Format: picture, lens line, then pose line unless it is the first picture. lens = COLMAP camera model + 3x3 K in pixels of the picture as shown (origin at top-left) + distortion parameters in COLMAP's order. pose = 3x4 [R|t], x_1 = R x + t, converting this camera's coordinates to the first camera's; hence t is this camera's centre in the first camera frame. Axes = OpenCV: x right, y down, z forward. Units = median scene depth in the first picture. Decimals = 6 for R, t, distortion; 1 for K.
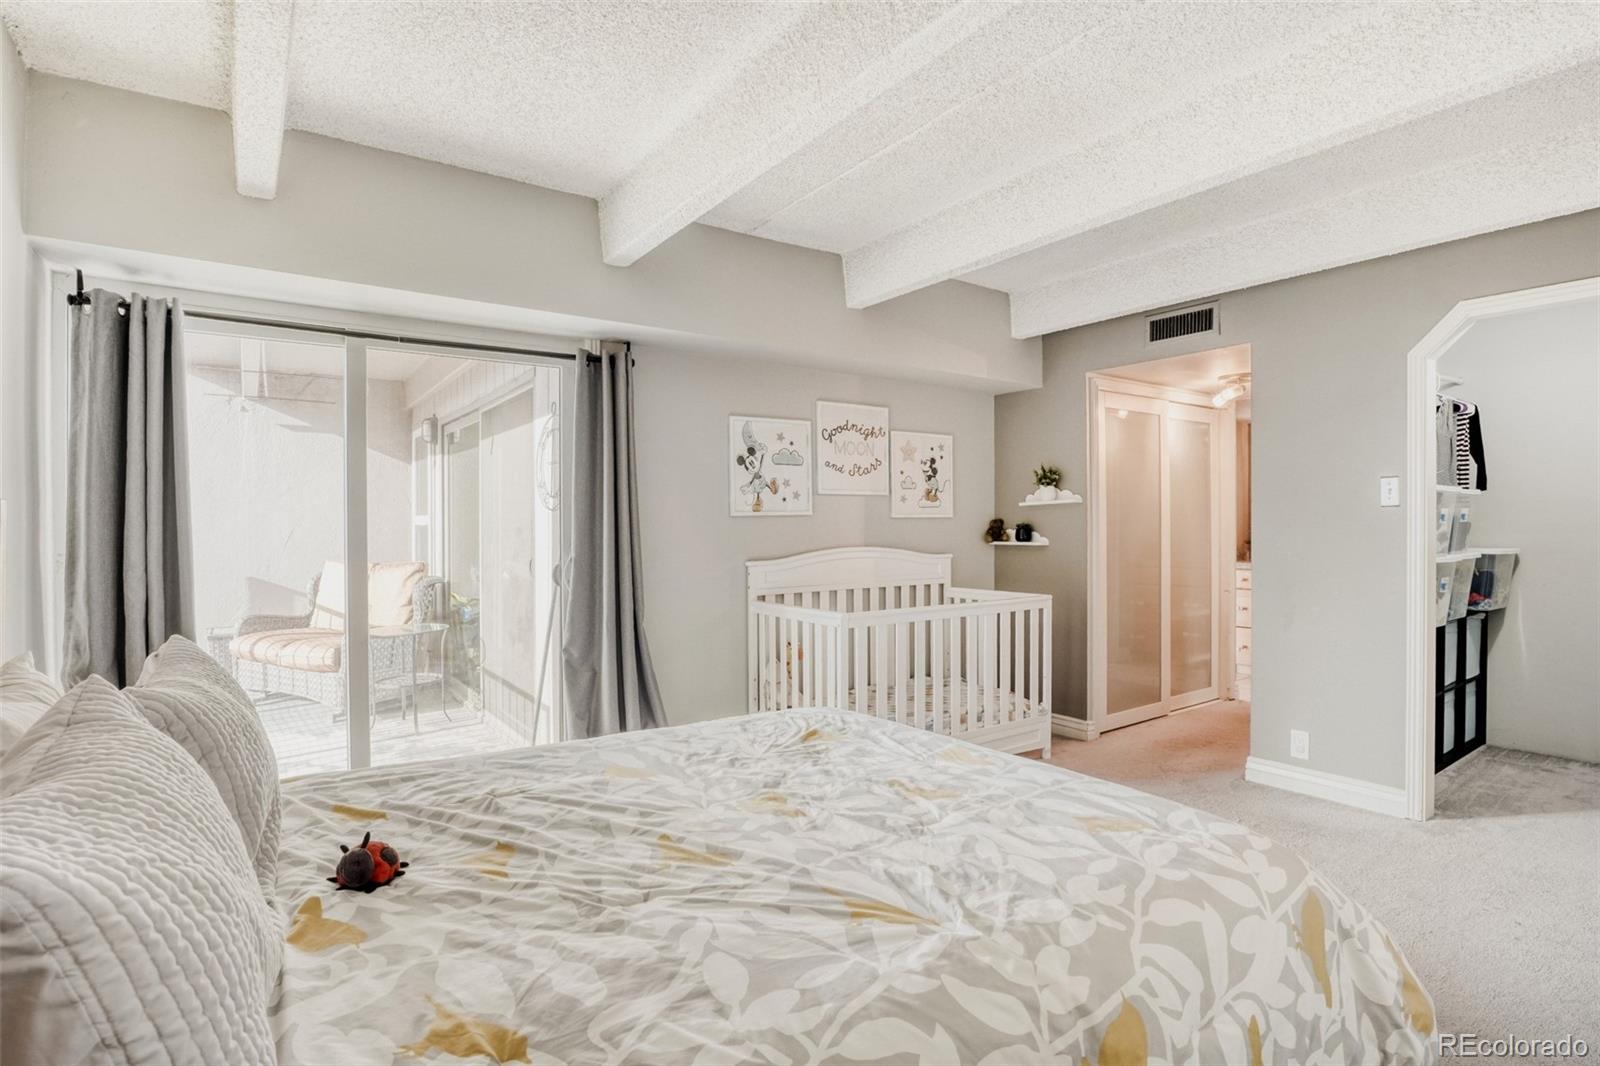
lens RADIAL K [[804.3, 0, 799.0], [0, 804.3, 526.8], [0, 0, 1]] dist [-0.002534, 0.000533]
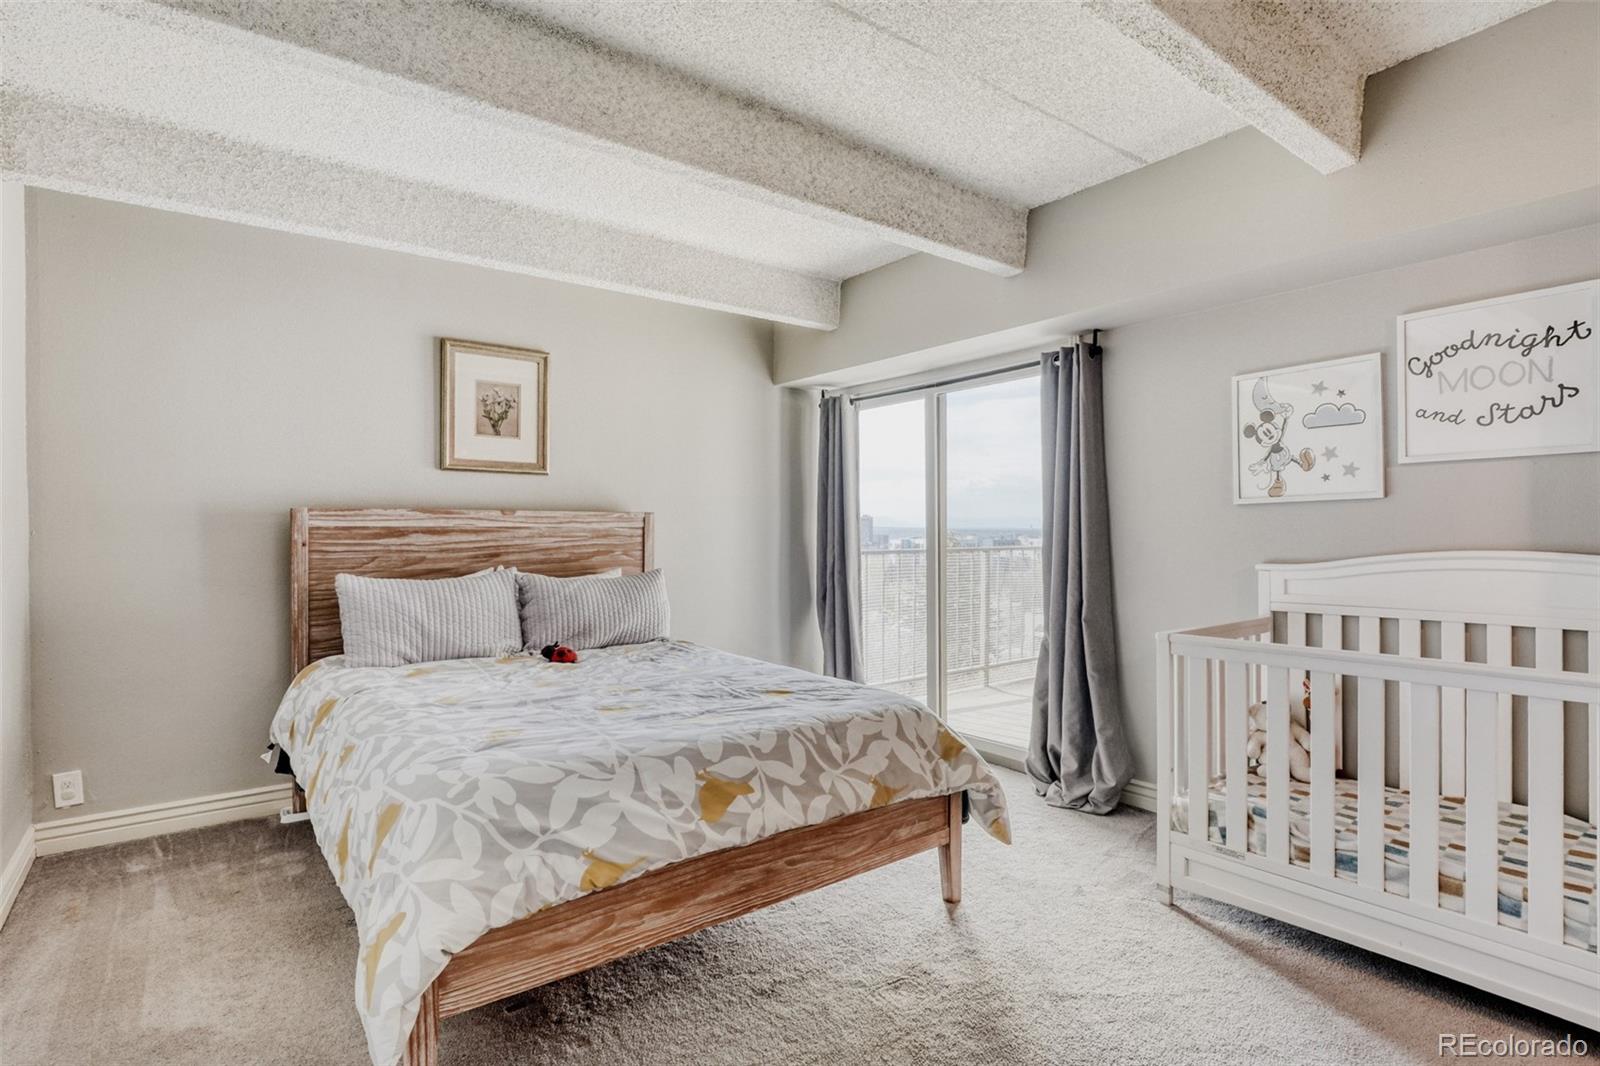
lens RADIAL K [[804.3, 0, 799.0], [0, 804.3, 526.8], [0, 0, 1]] dist [-0.002534, 0.000533]
pose [[0.040226, -0.002227, -0.999188, 0.662914], [-0.000460, 0.999997, -0.002247, 0.010097], [0.999191, 0.000551, 0.040225, 0.534504]]
